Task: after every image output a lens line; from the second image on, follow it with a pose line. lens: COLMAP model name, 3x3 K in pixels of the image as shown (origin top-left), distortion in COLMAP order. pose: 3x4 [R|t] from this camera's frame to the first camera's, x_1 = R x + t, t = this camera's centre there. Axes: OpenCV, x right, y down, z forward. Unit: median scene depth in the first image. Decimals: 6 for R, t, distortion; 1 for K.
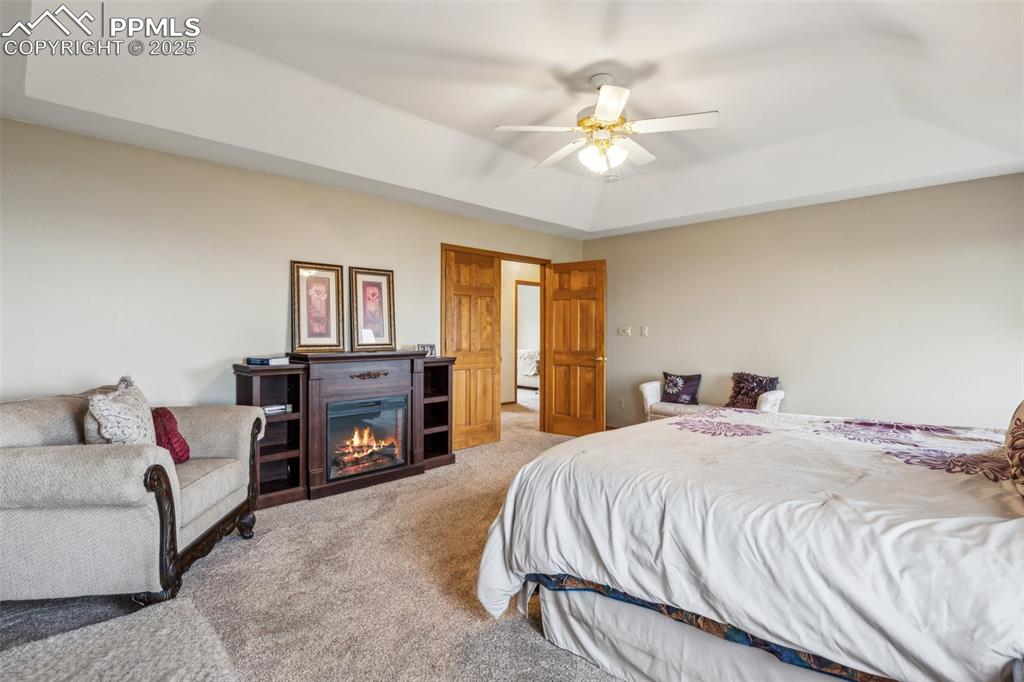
lens RADIAL K [[485.9, 0, 512.0], [0, 485.9, 341.0], [0, 0, 1]] dist [0.000651, 0.000065]
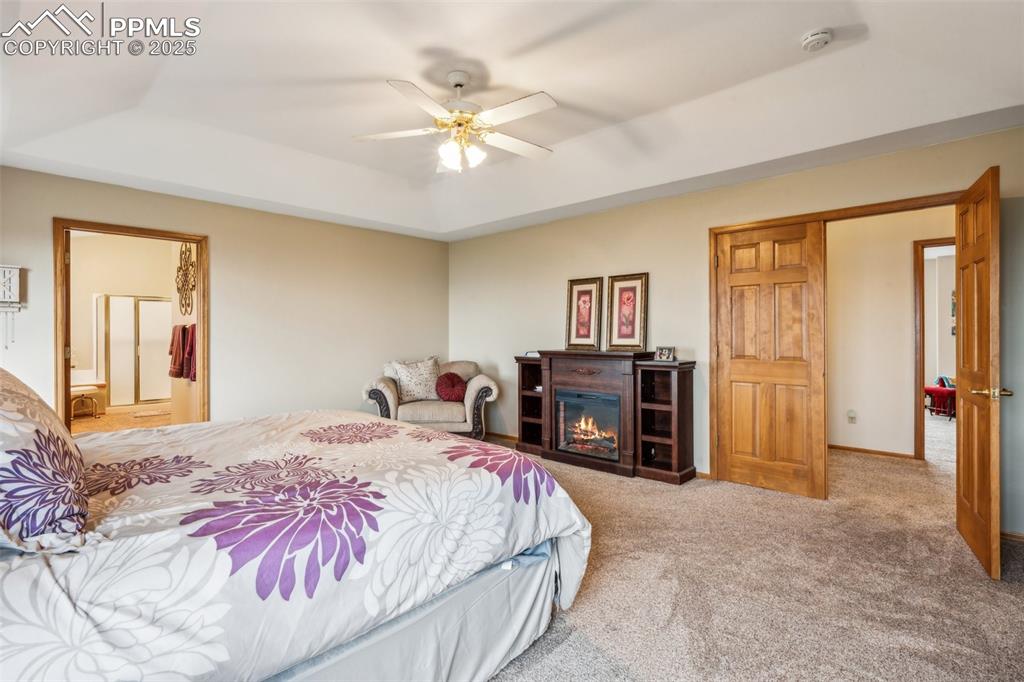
lens RADIAL K [[485.9, 0, 512.0], [0, 485.9, 341.0], [0, 0, 1]] dist [0.000651, 0.000065]
pose [[0.024433, 0.020692, -0.999487, 0.804684], [-0.009520, 0.999745, 0.020464, -0.022437], [0.999656, 0.009015, 0.024624, 0.738974]]
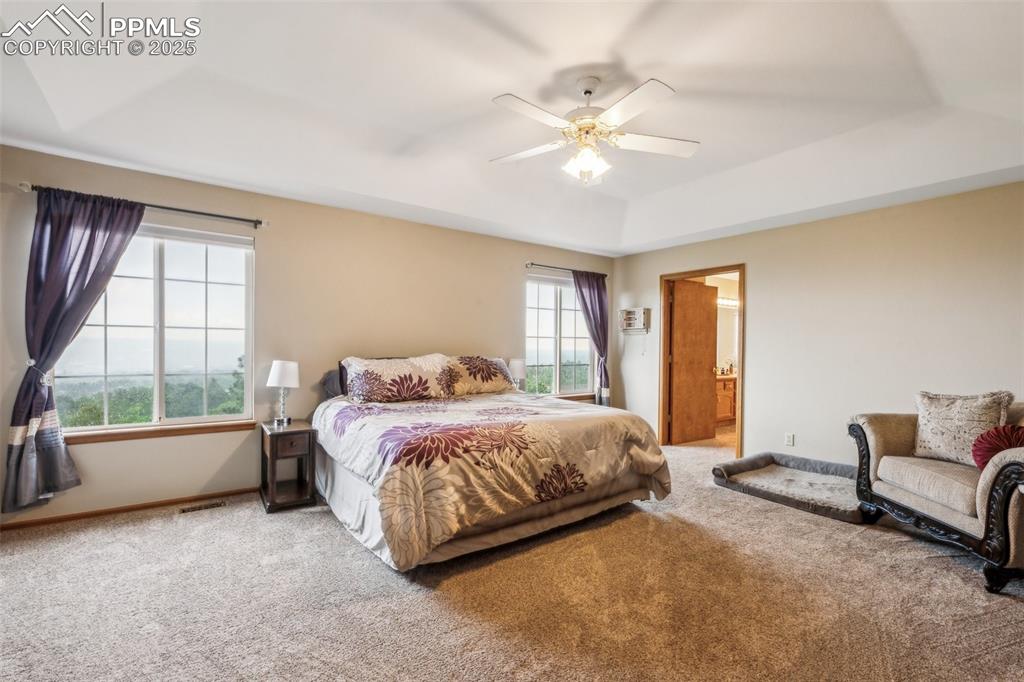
lens RADIAL K [[437.9, 0, 512.0], [0, 437.9, 341.0], [0, 0, 1]] dist [-0.046136, 0.000062]
pose [[-0.988933, -0.009917, 0.148034, 0.137473], [-0.009179, 0.999942, 0.005666, -0.025933], [-0.148082, 0.004244, -0.988966, 1.270880]]
